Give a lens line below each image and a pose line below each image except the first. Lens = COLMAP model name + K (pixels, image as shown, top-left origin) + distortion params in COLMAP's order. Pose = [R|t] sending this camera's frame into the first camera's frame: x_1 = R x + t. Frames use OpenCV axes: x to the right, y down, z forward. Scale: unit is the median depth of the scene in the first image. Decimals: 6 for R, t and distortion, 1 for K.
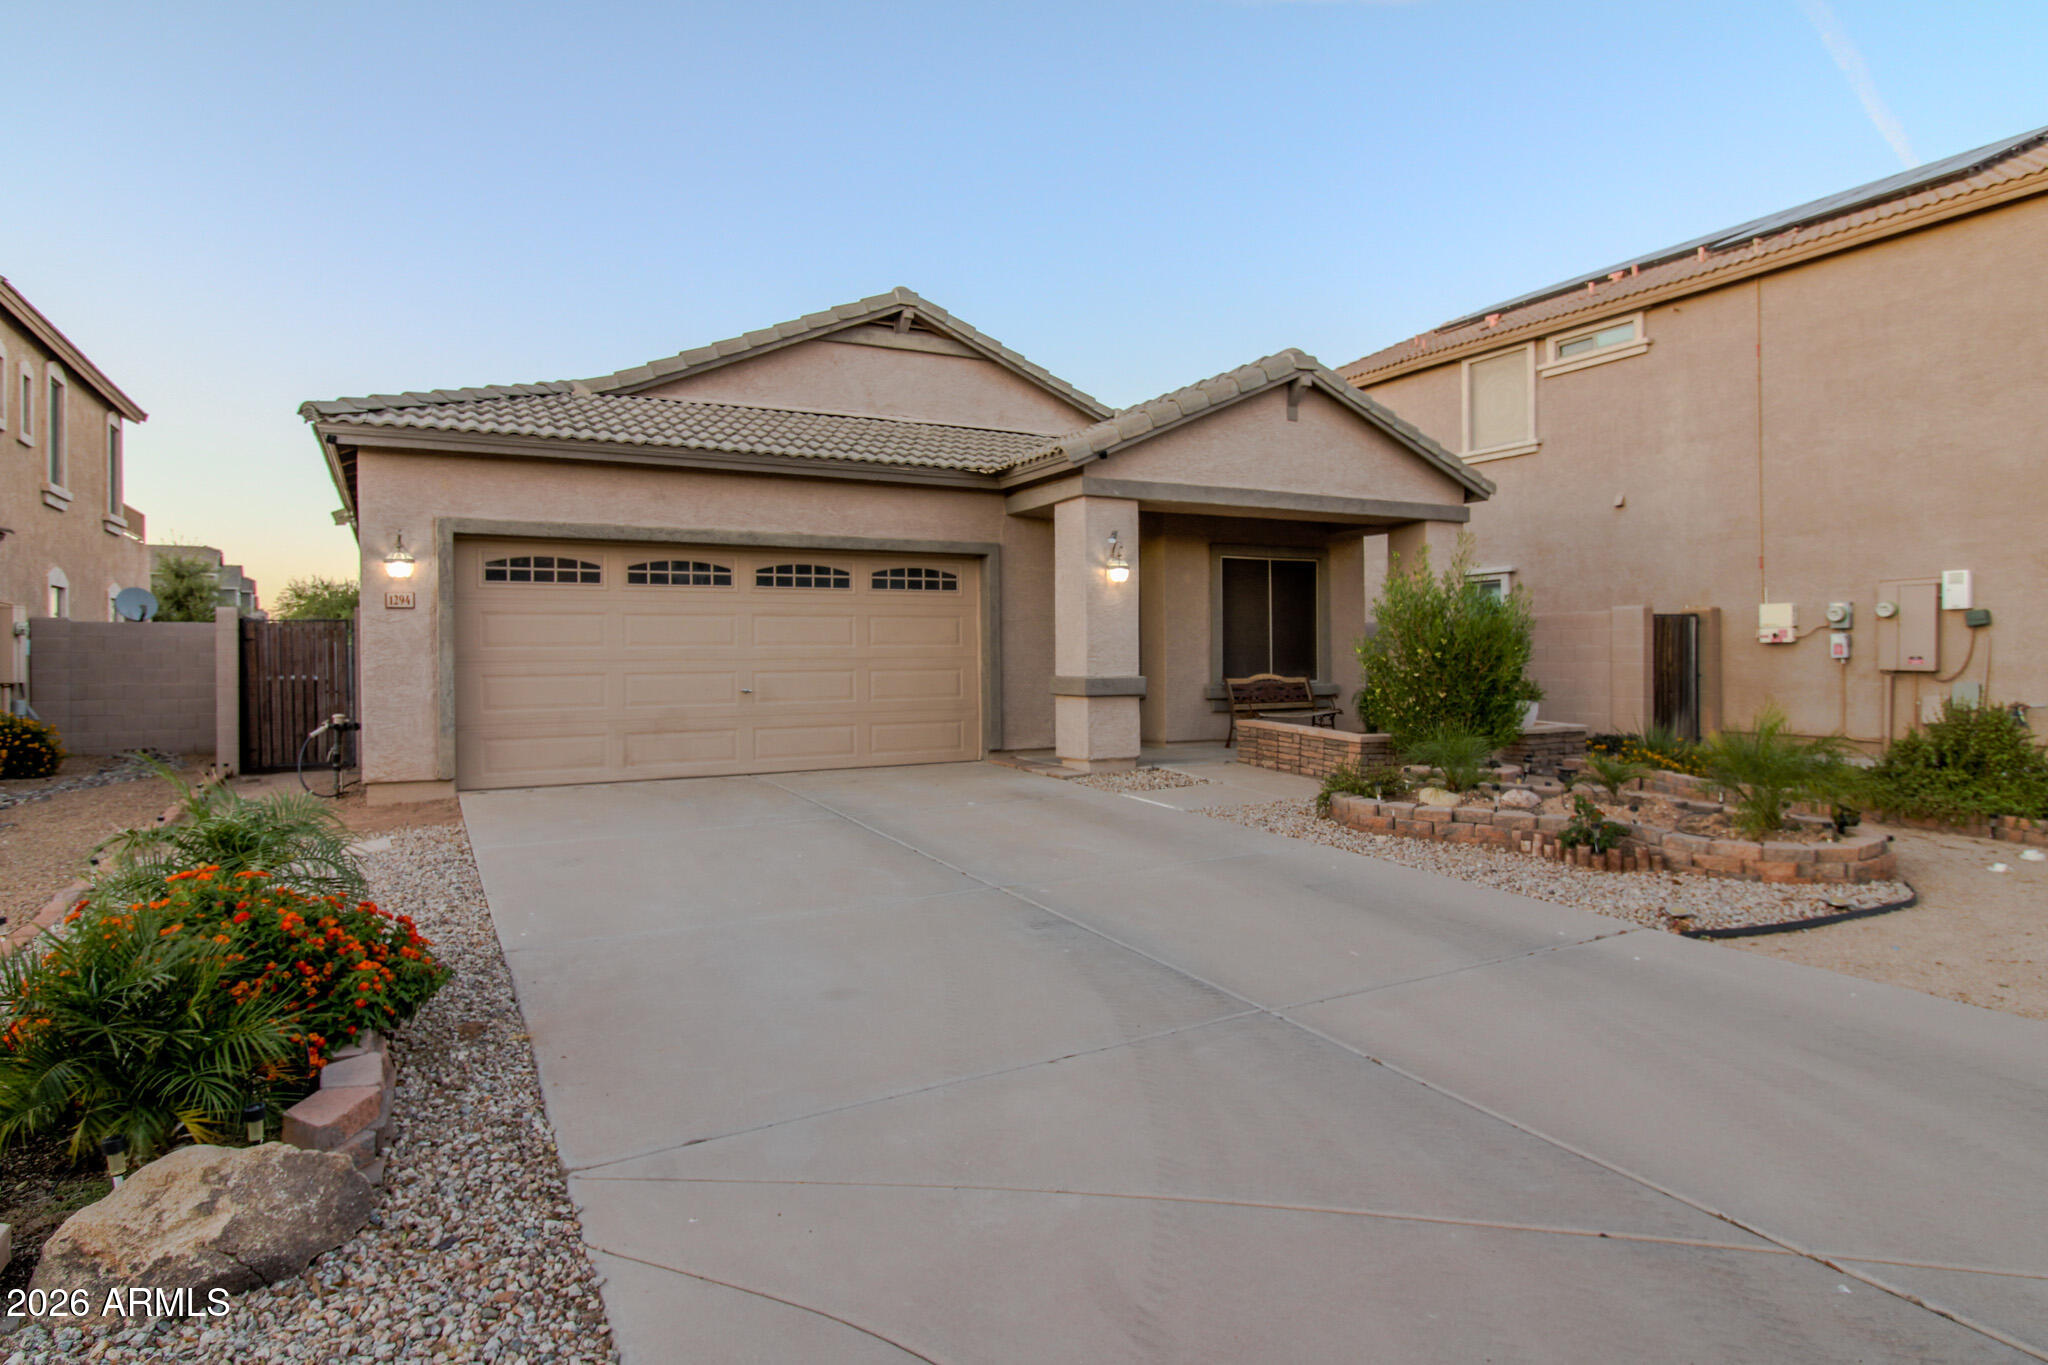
lens RADIAL K [[1154.1, 0, 1037.2], [0, 1154.1, 656.8], [0, 0, 1]] dist [0.006258, -0.011729]
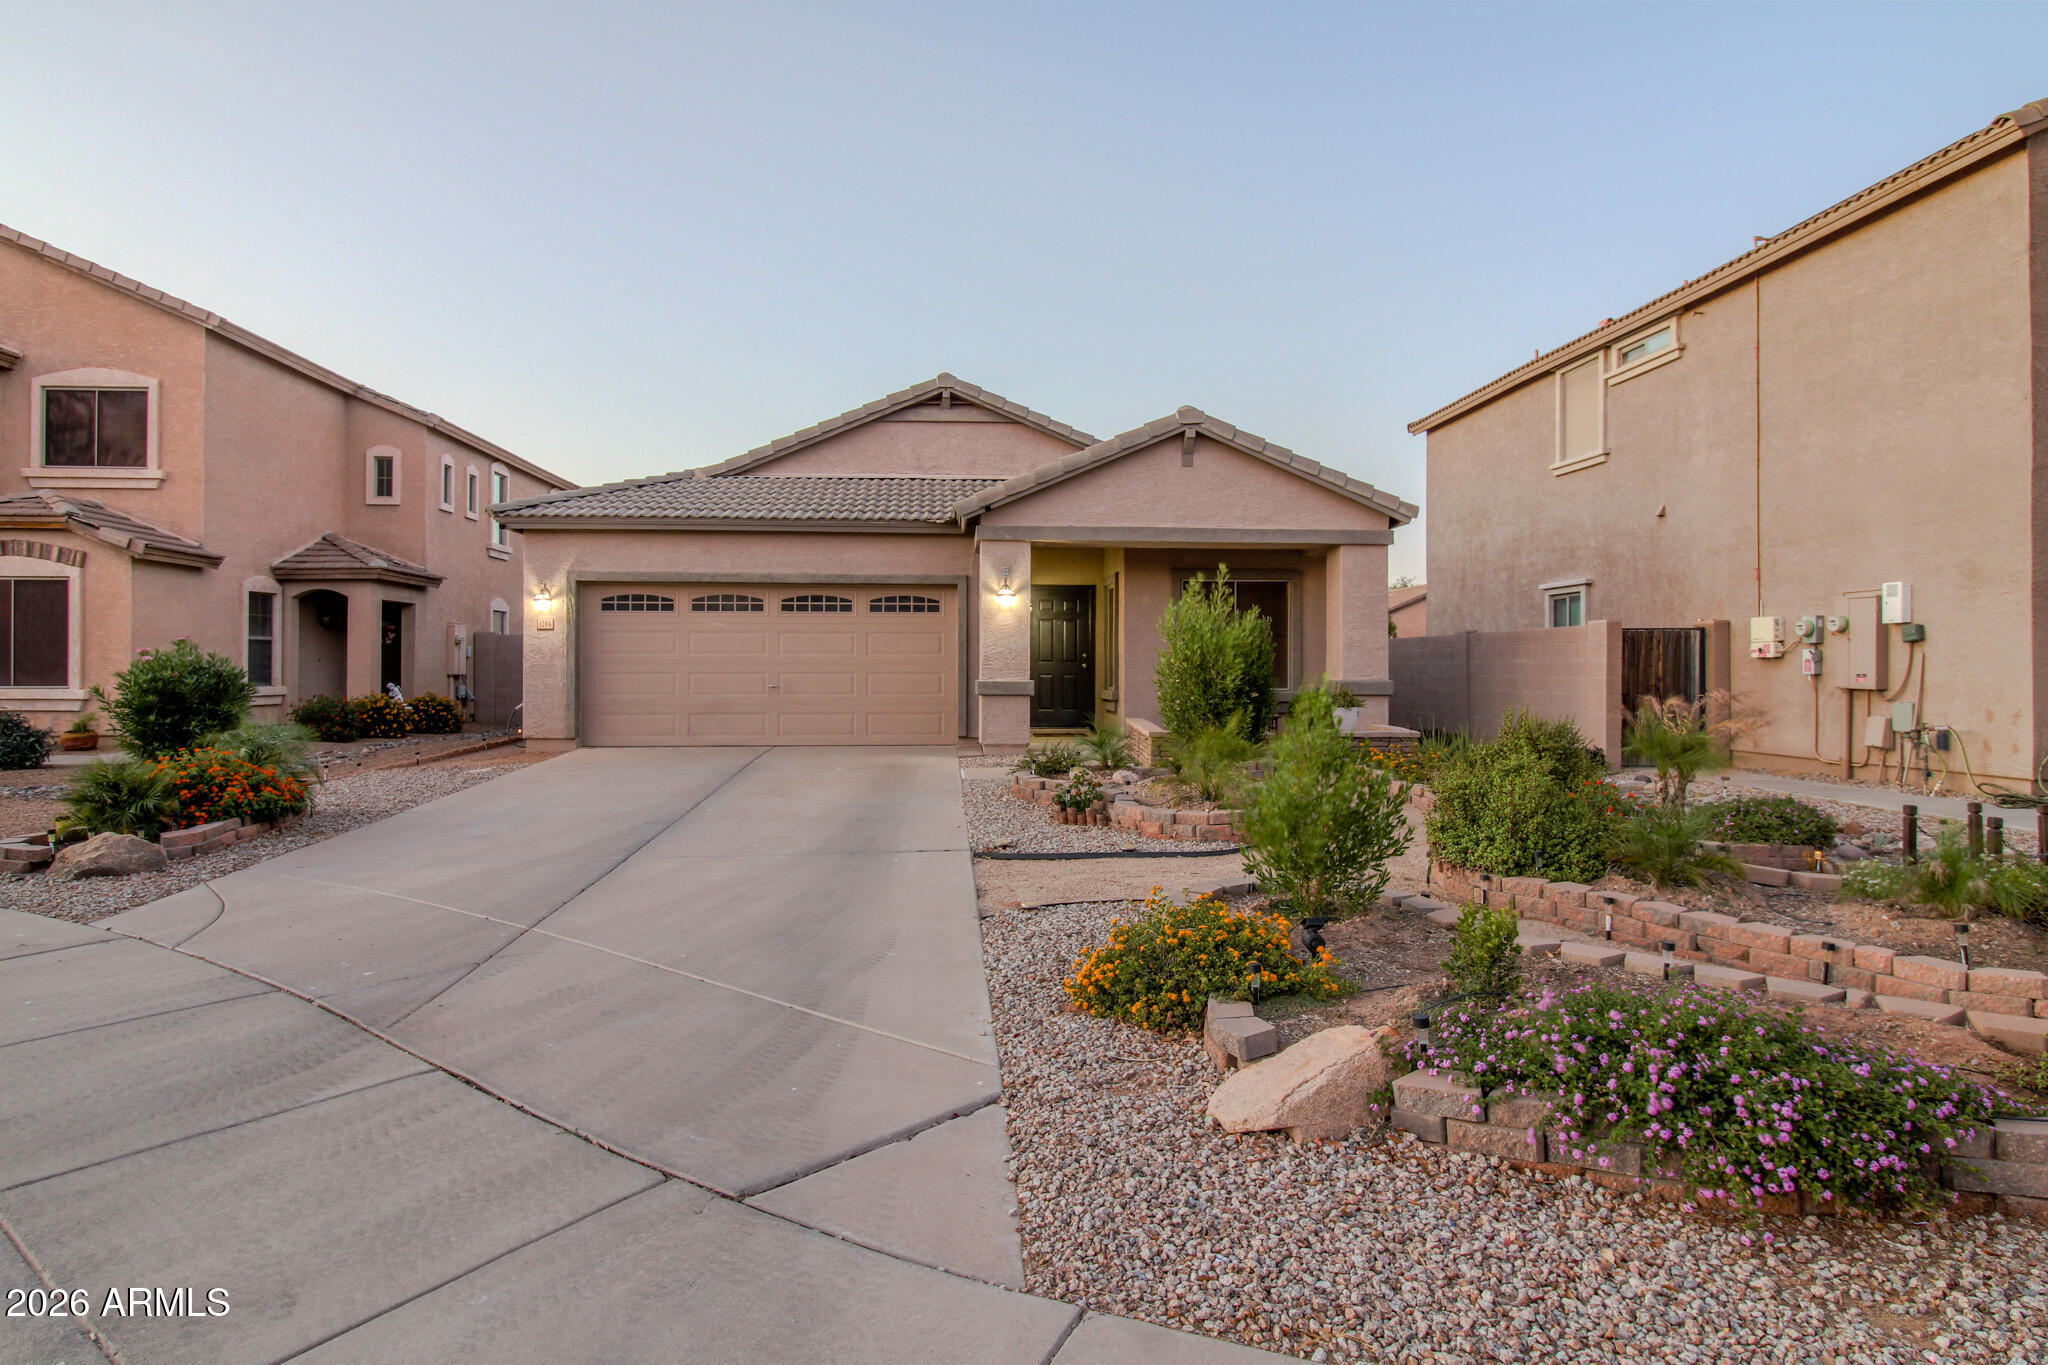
lens RADIAL K [[1179.3, 0, 1033.0], [0, 1179.3, 655.6], [0, 0, 1]] dist [0.008816, -0.014650]
pose [[0.912545, 0.007429, -0.408909, 0.586922], [-0.010054, 0.999940, -0.004271, -0.004468], [0.408853, 0.008008, 0.912565, -0.168229]]
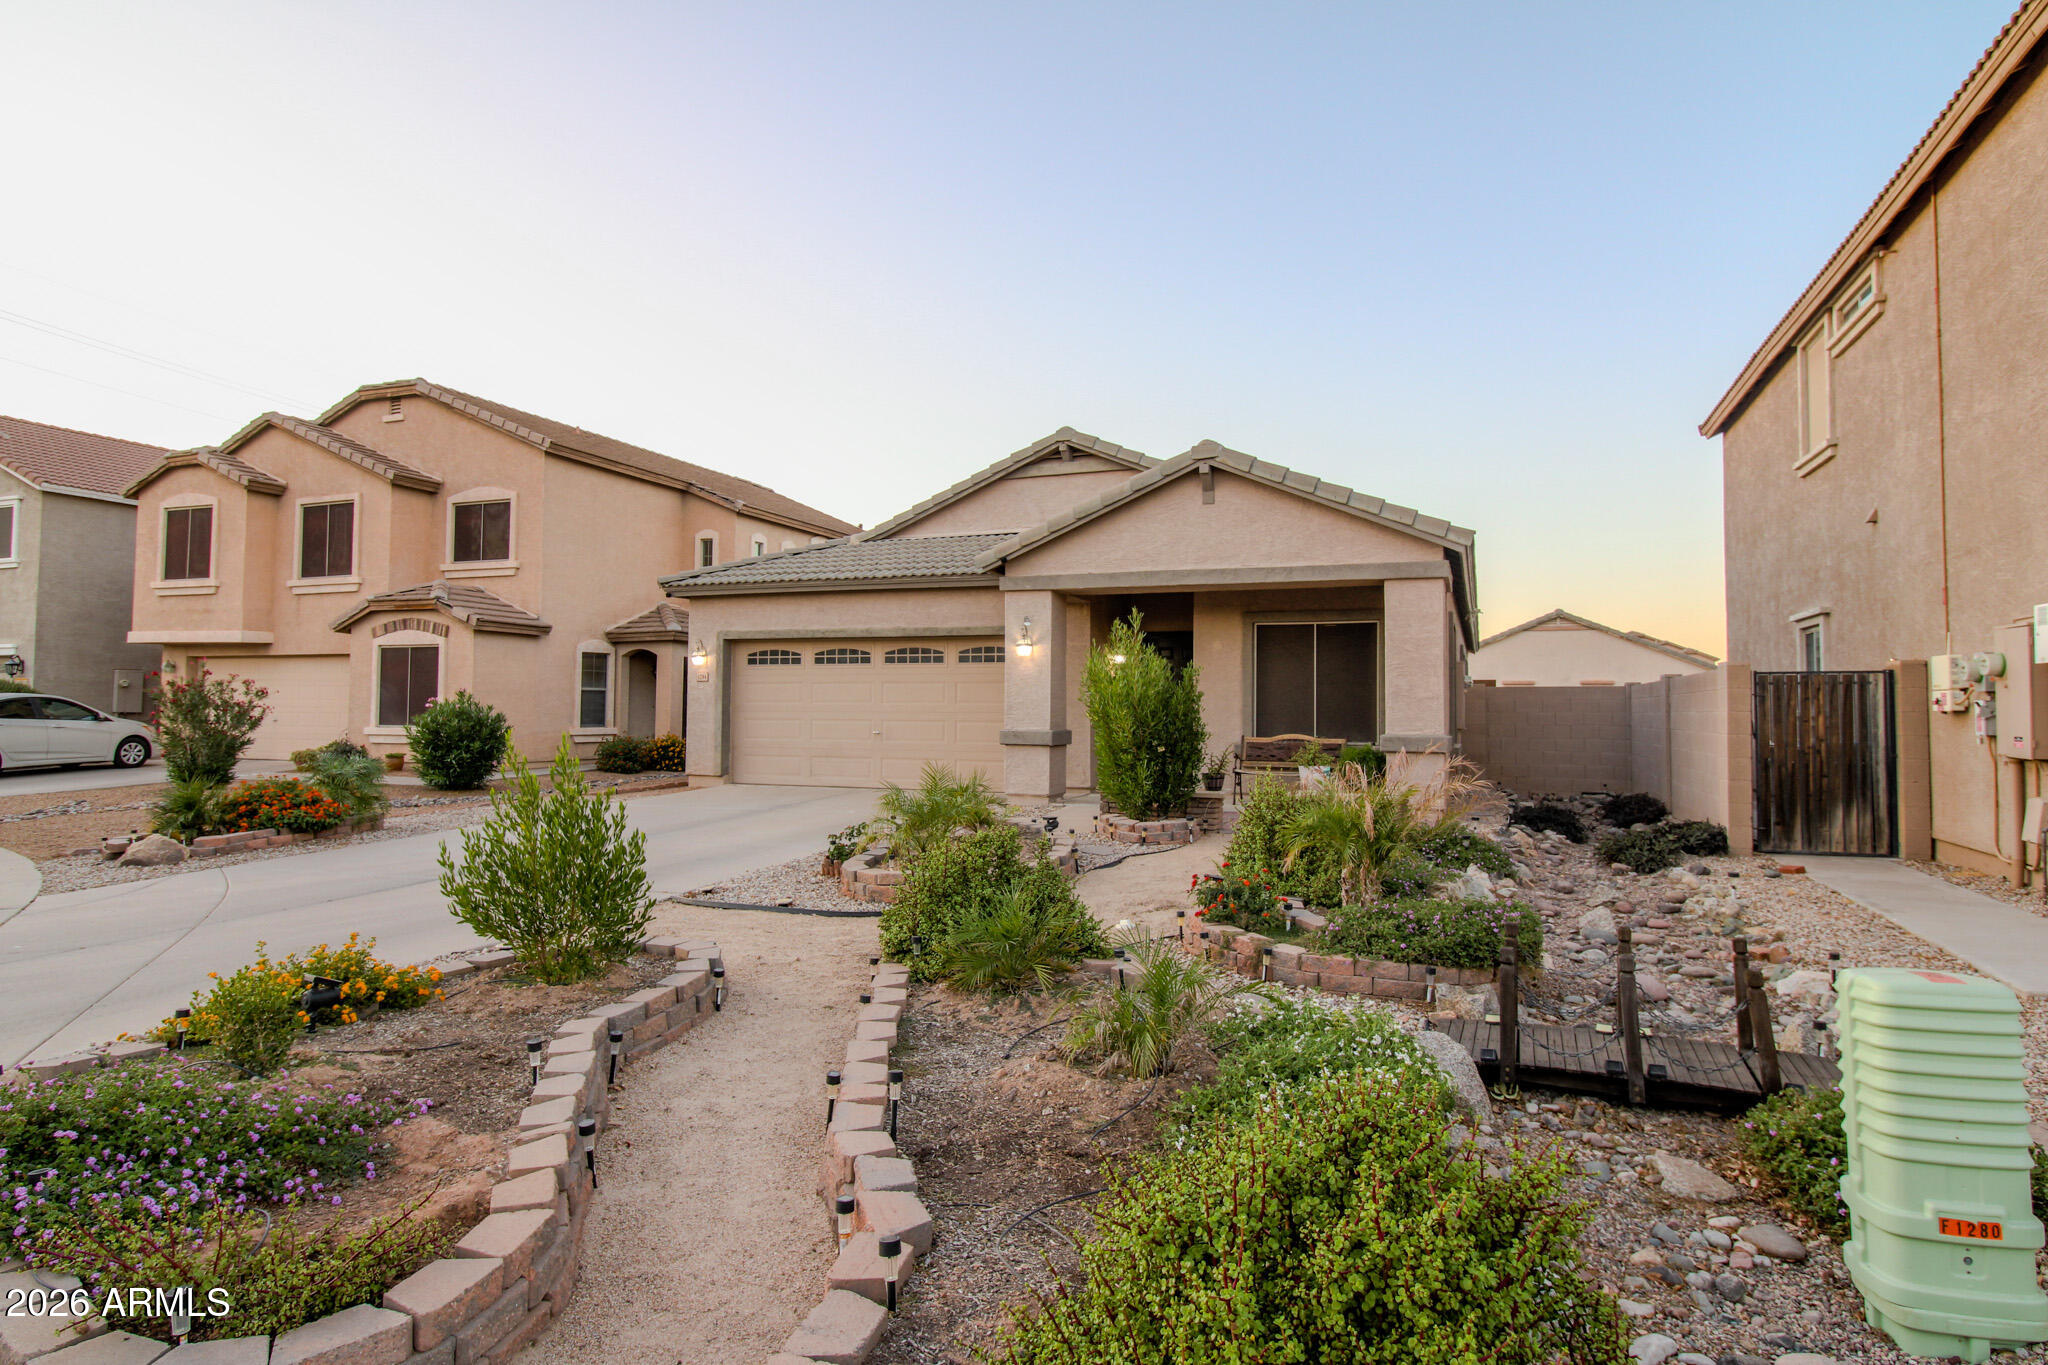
lens RADIAL K [[1154.1, 0, 1037.2], [0, 1154.1, 656.8], [0, 0, 1]] dist [0.006258, -0.011729]
pose [[0.648845, -0.020455, -0.760646, 0.978769], [-0.011815, 0.999247, -0.036950, -0.015667], [0.760829, 0.032962, 0.648115, 0.166251]]
